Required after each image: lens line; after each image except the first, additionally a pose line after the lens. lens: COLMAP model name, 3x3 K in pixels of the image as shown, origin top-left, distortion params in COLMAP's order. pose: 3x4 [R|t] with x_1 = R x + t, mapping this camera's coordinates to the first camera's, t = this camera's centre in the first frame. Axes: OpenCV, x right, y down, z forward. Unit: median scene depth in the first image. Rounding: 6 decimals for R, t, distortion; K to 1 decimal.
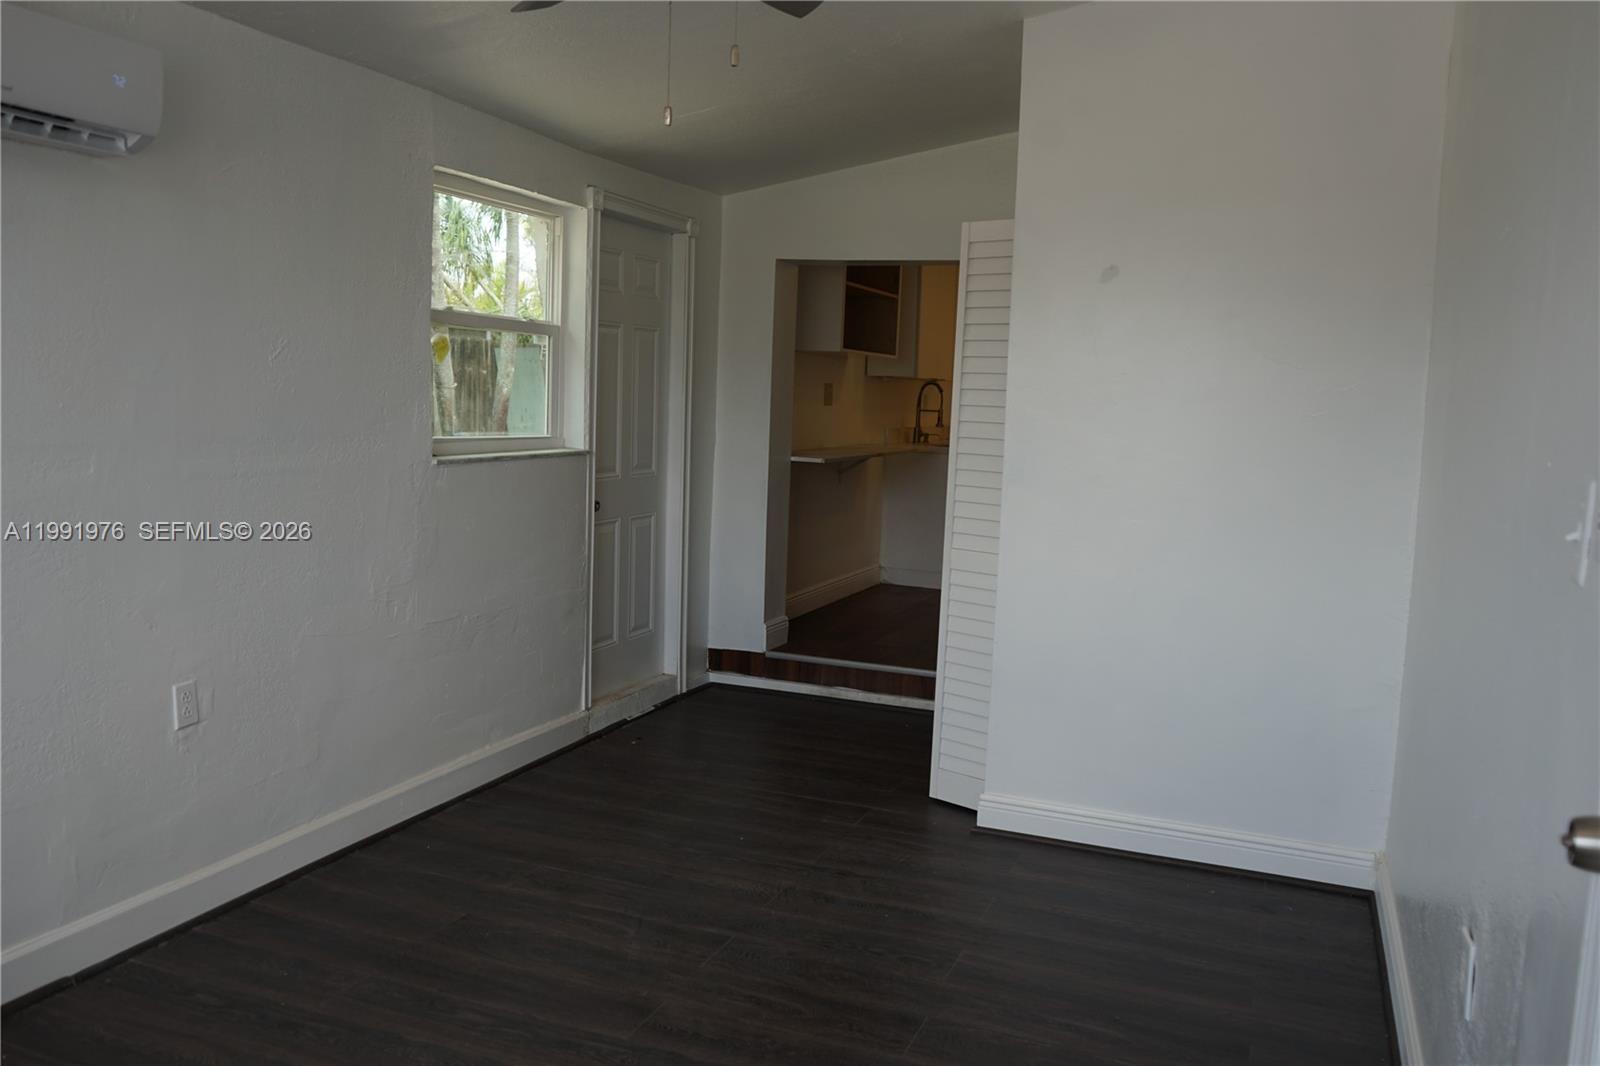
lens RADIAL K [[1277.1, 0, 793.0], [0, 1277.1, 511.5], [0, 0, 1]] dist [0.003726, 0.009253]
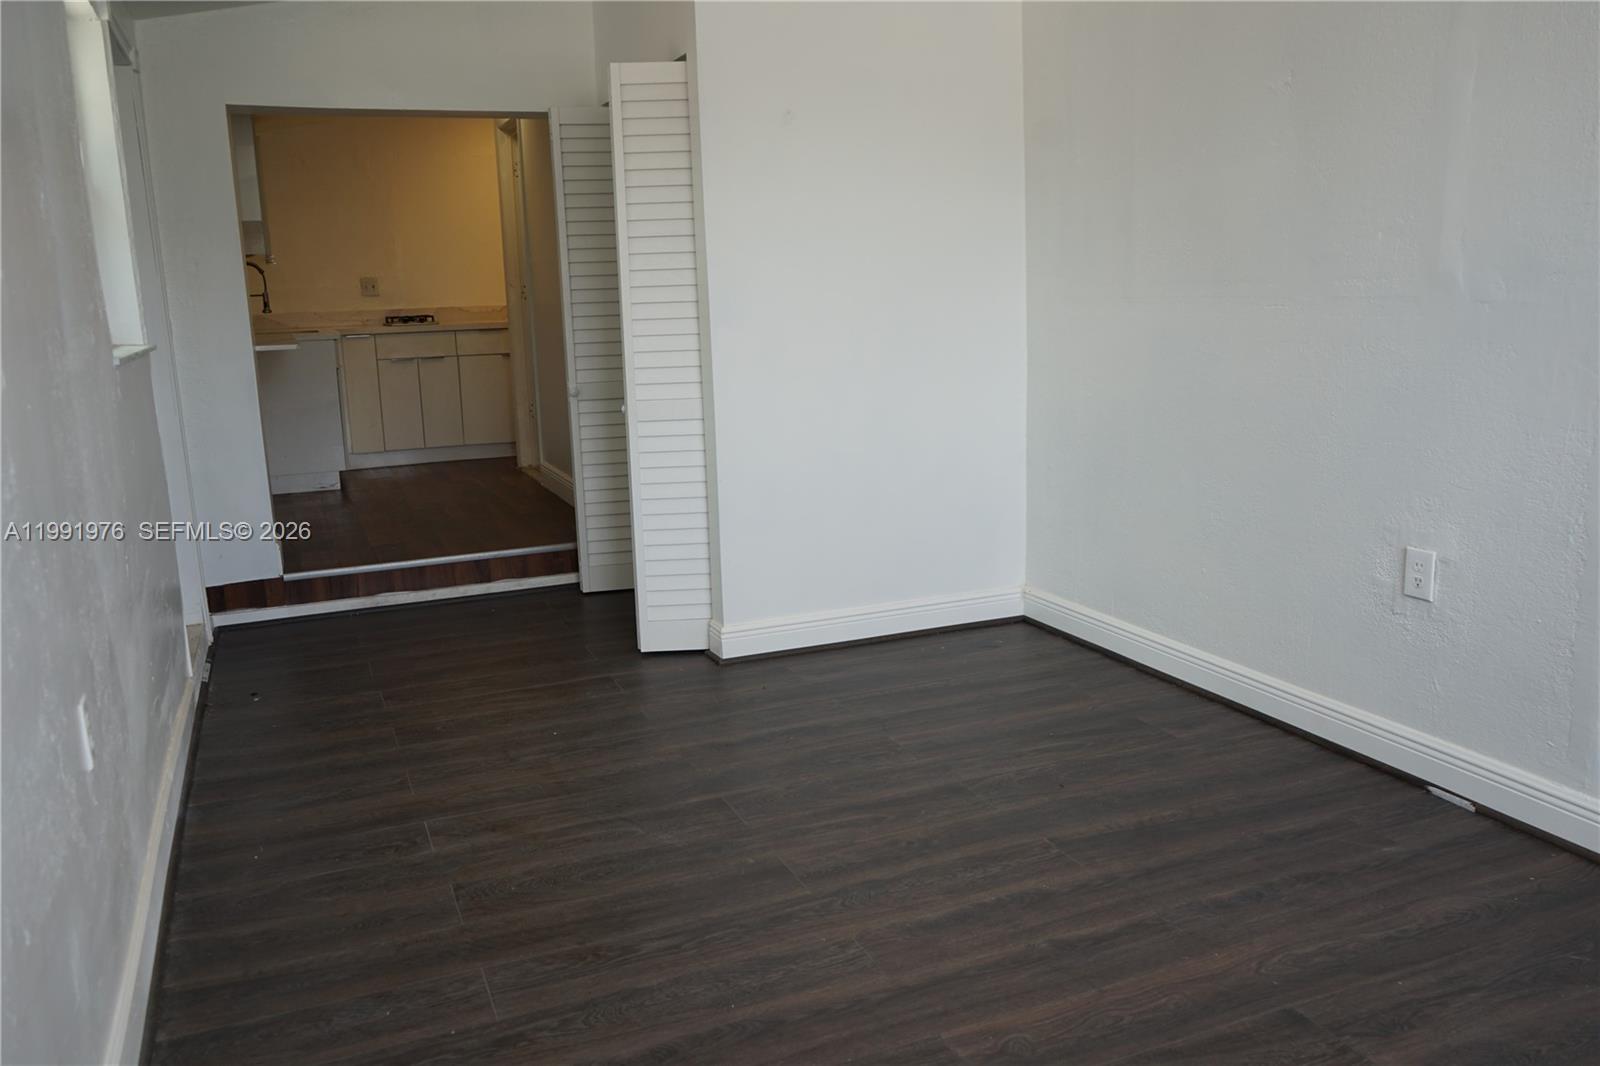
lens RADIAL K [[1277.1, 0, 793.0], [0, 1277.1, 511.5], [0, 0, 1]] dist [0.003726, 0.009253]
pose [[0.715922, -0.184347, 0.673403, -0.346290], [0.128095, 0.982821, 0.132869, -0.002345], [-0.686329, -0.008865, 0.727237, 0.141341]]
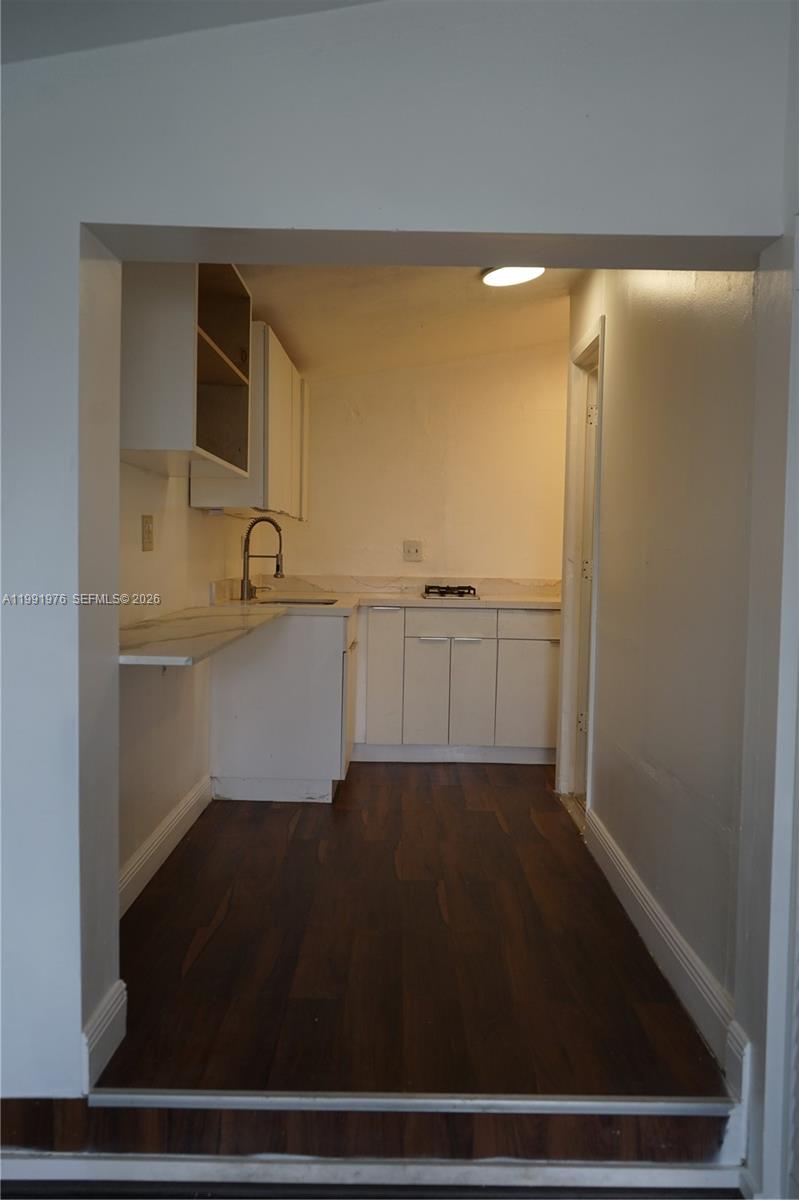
lens RADIAL K [[957.8, 0, 406.6], [0, 957.8, 599.4], [0, 0, 1]] dist [0.003726, 0.009253]
pose [[0.925436, -0.039573, 0.376832, -0.038280], [0.051826, 0.998404, -0.022427, -0.051818], [-0.375343, 0.040284, 0.926010, 0.636020]]
